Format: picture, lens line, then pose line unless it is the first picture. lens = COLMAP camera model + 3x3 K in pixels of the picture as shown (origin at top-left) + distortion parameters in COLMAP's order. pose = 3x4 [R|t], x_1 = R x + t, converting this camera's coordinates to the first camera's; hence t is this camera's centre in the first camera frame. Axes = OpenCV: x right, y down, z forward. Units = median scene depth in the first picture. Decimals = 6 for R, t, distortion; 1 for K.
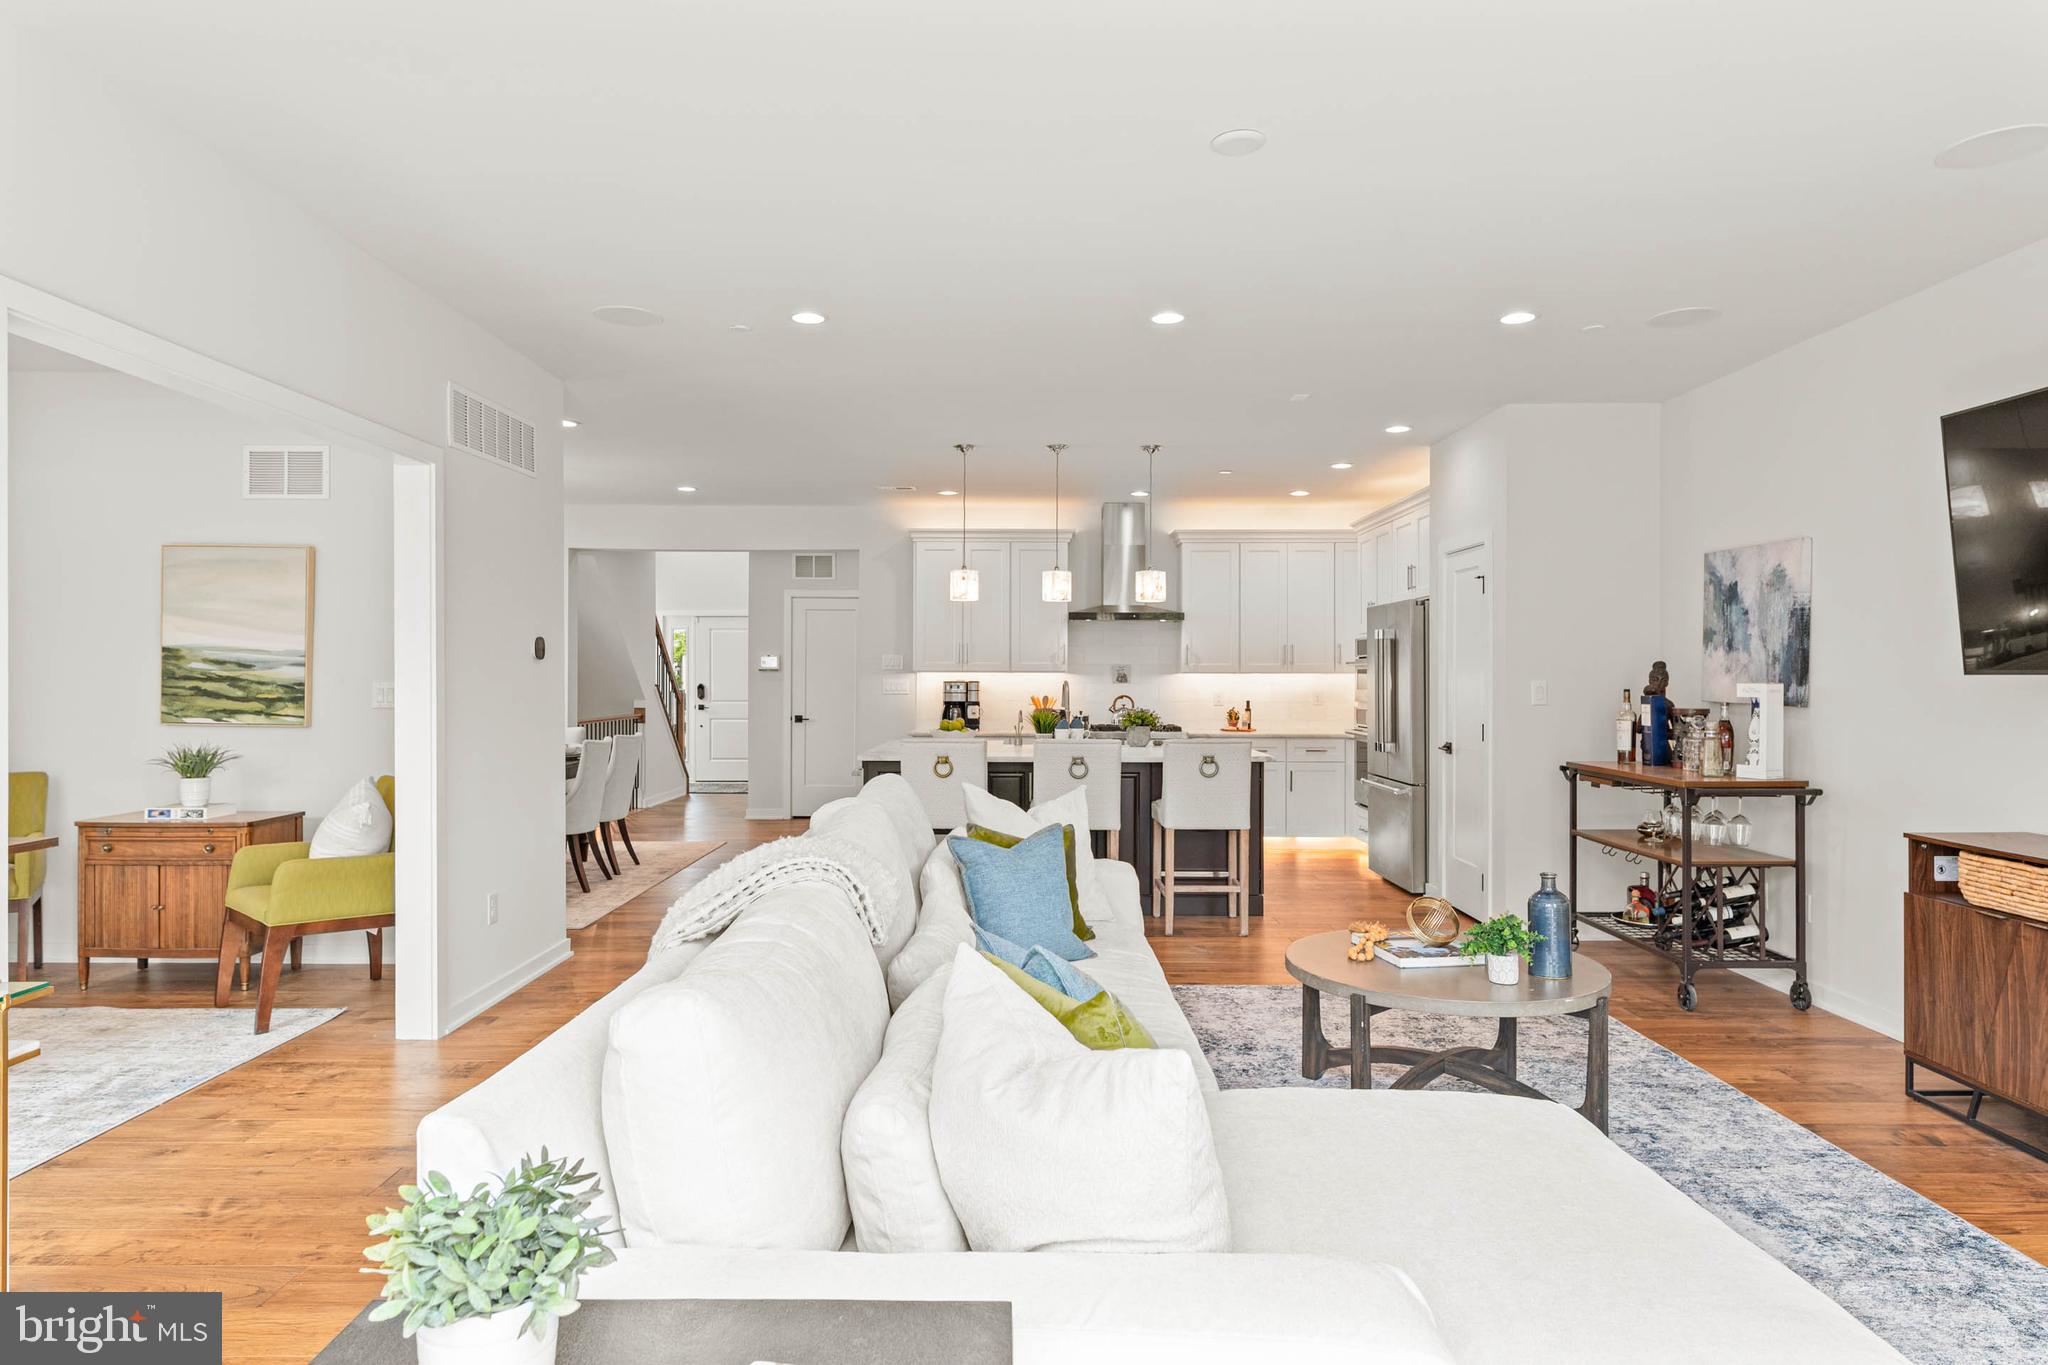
lens RADIAL K [[1177.4, 0, 1026.3], [0, 1177.4, 687.1], [0, 0, 1]] dist [0.002243, -0.001370]
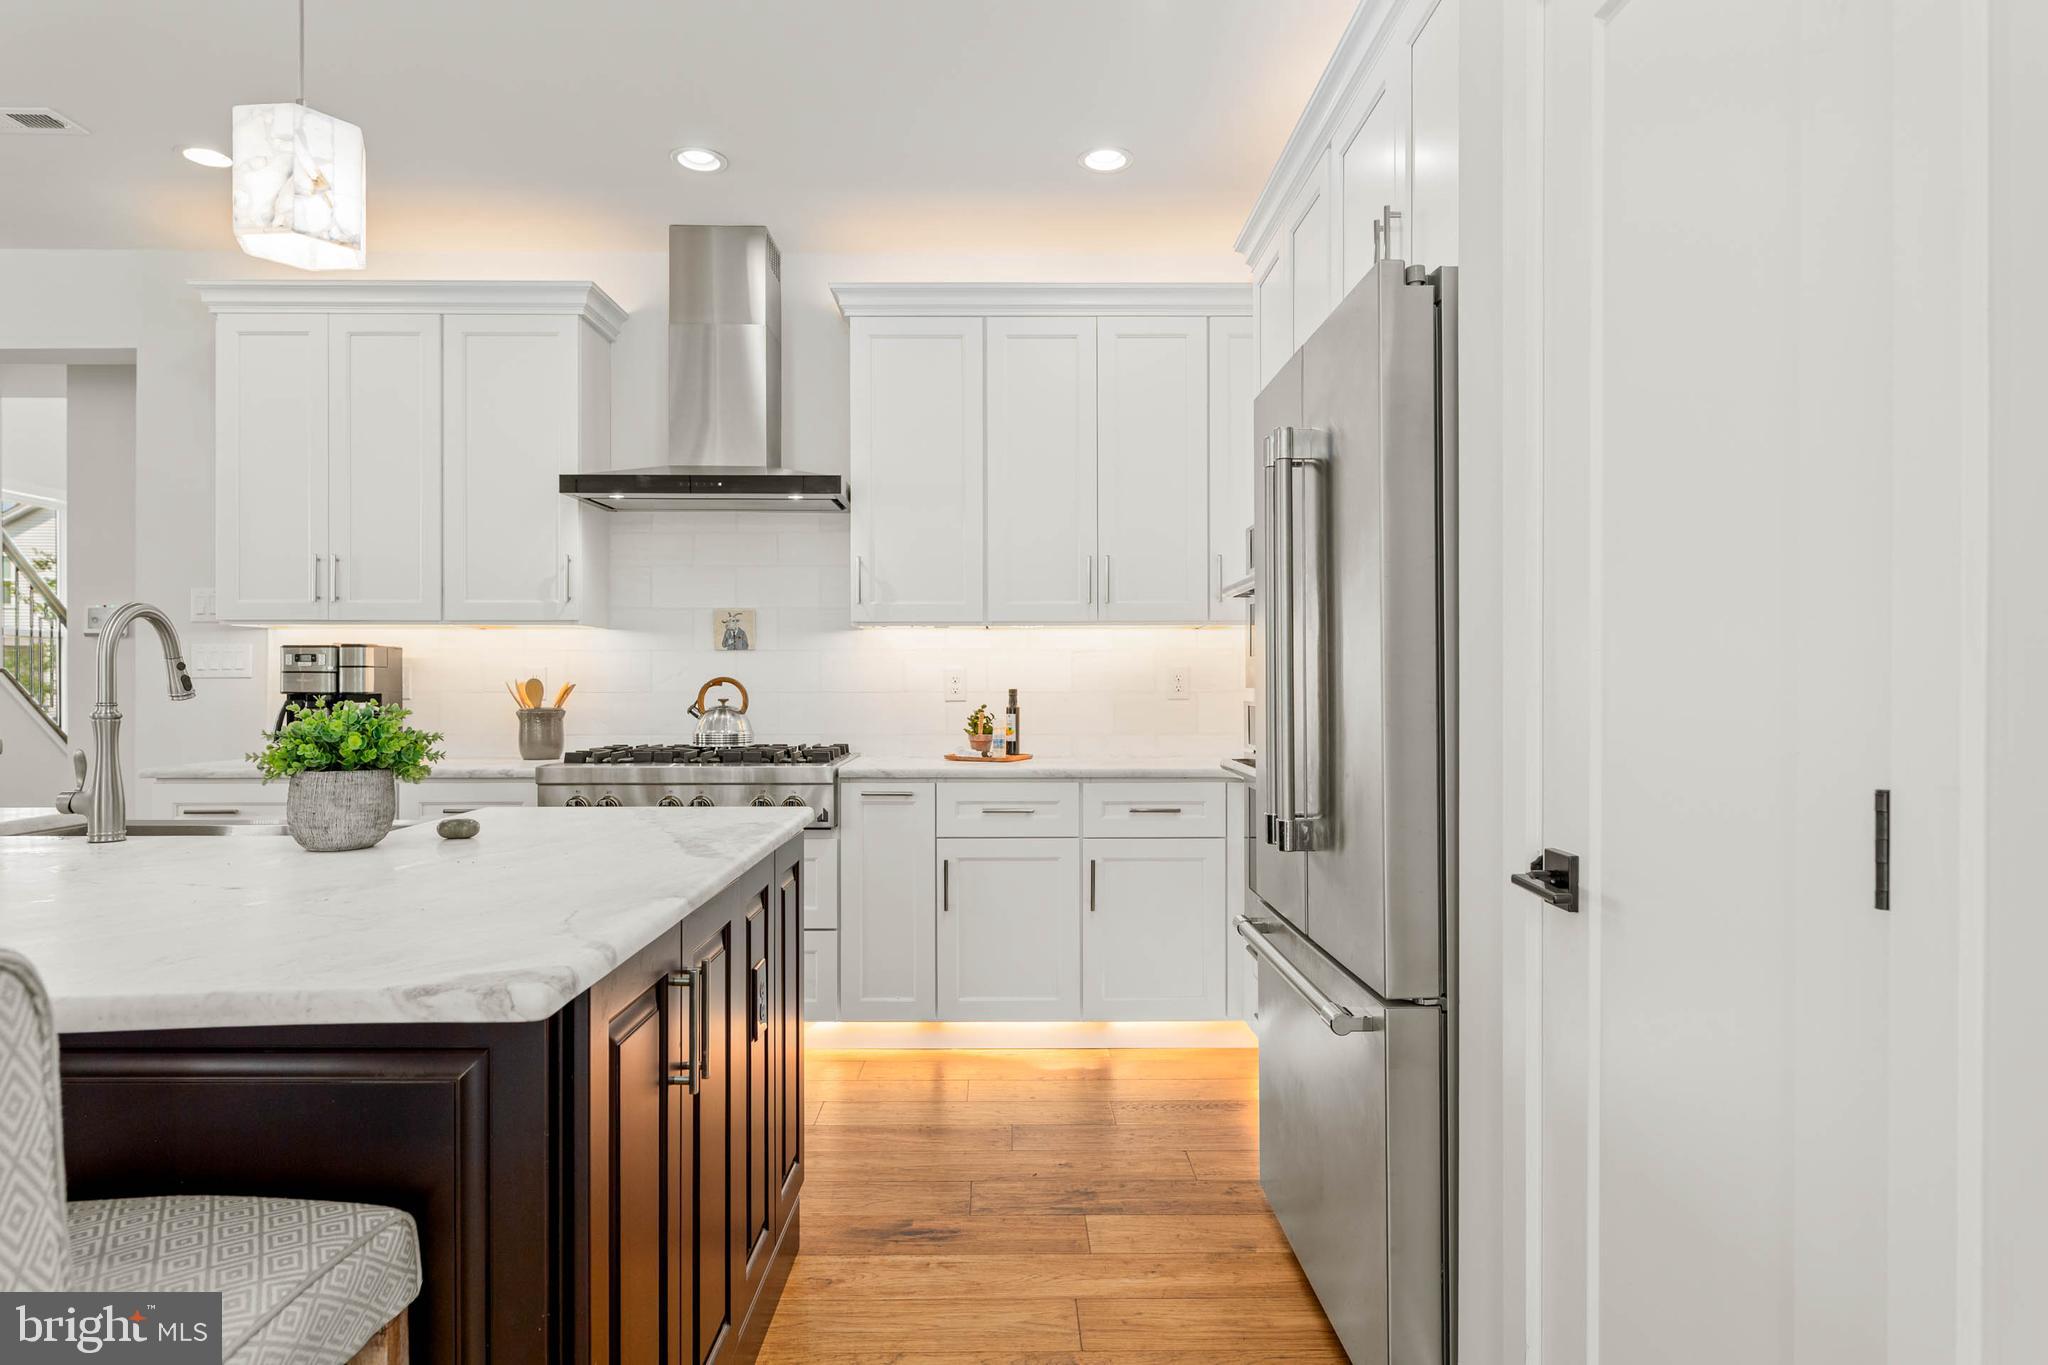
lens RADIAL K [[1177.4, 0, 1026.3], [0, 1177.4, 687.1], [0, 0, 1]] dist [0.002243, -0.001370]
pose [[0.999889, -0.002881, 0.014646, 0.324620], [0.002960, 0.999982, -0.005313, 0.022556], [-0.014631, 0.005355, 0.999879, 0.986273]]
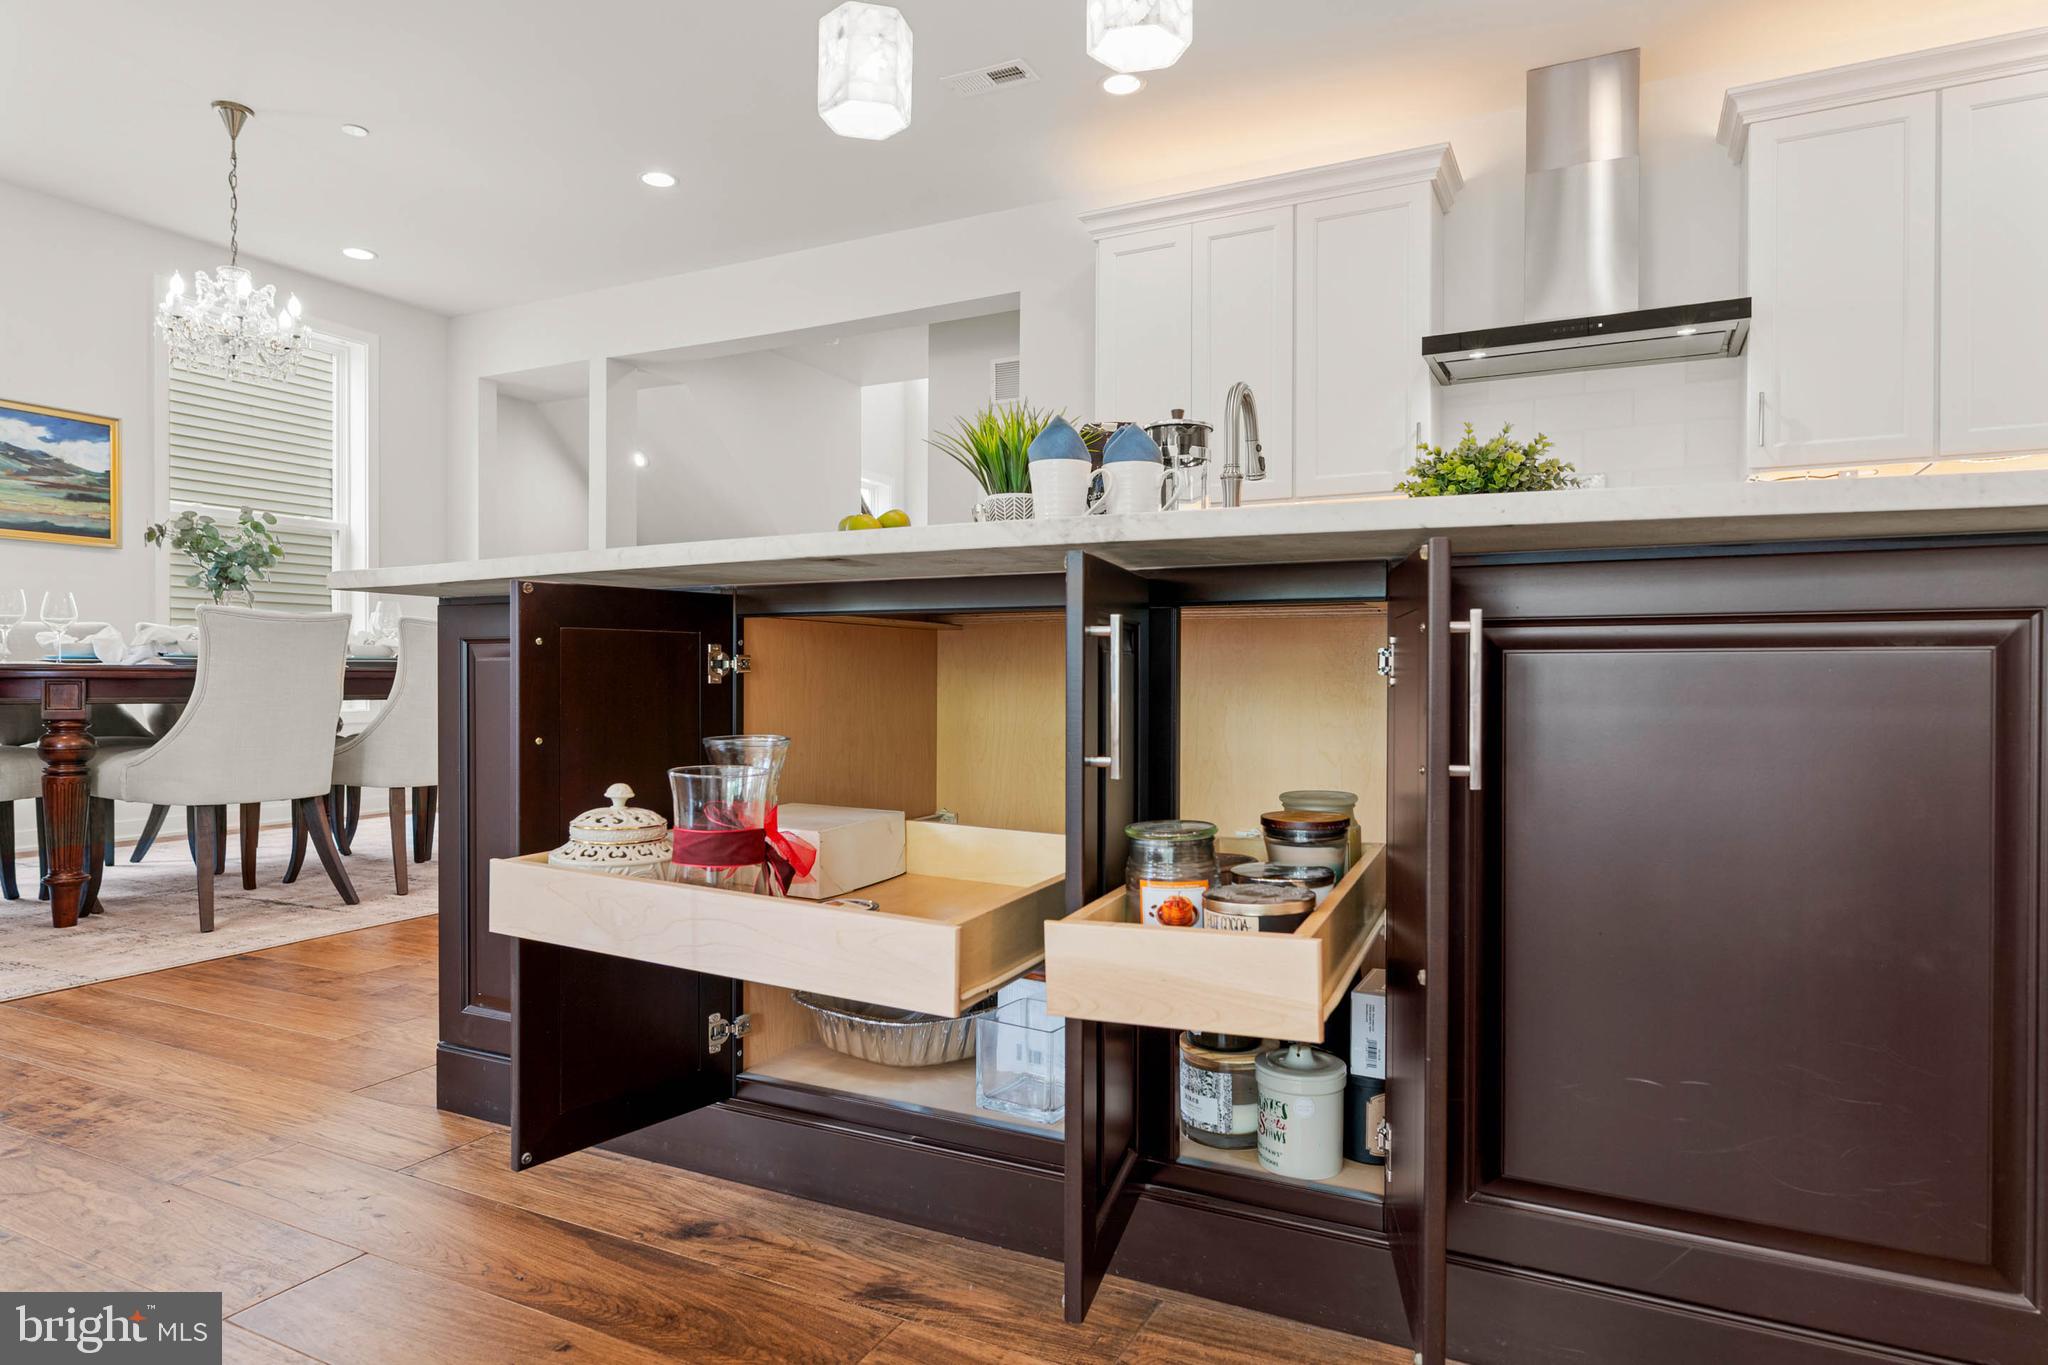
lens RADIAL K [[1186.9, 0, 1033.7], [0, 1186.9, 695.6], [0, 0, 1]] dist [-0.001794, -0.000708]
pose [[0.894827, 0.006108, -0.446371, 0.168484], [-0.006360, 0.999979, 0.000933, 0.103507], [0.446367, 0.002004, 0.894848, 0.959127]]
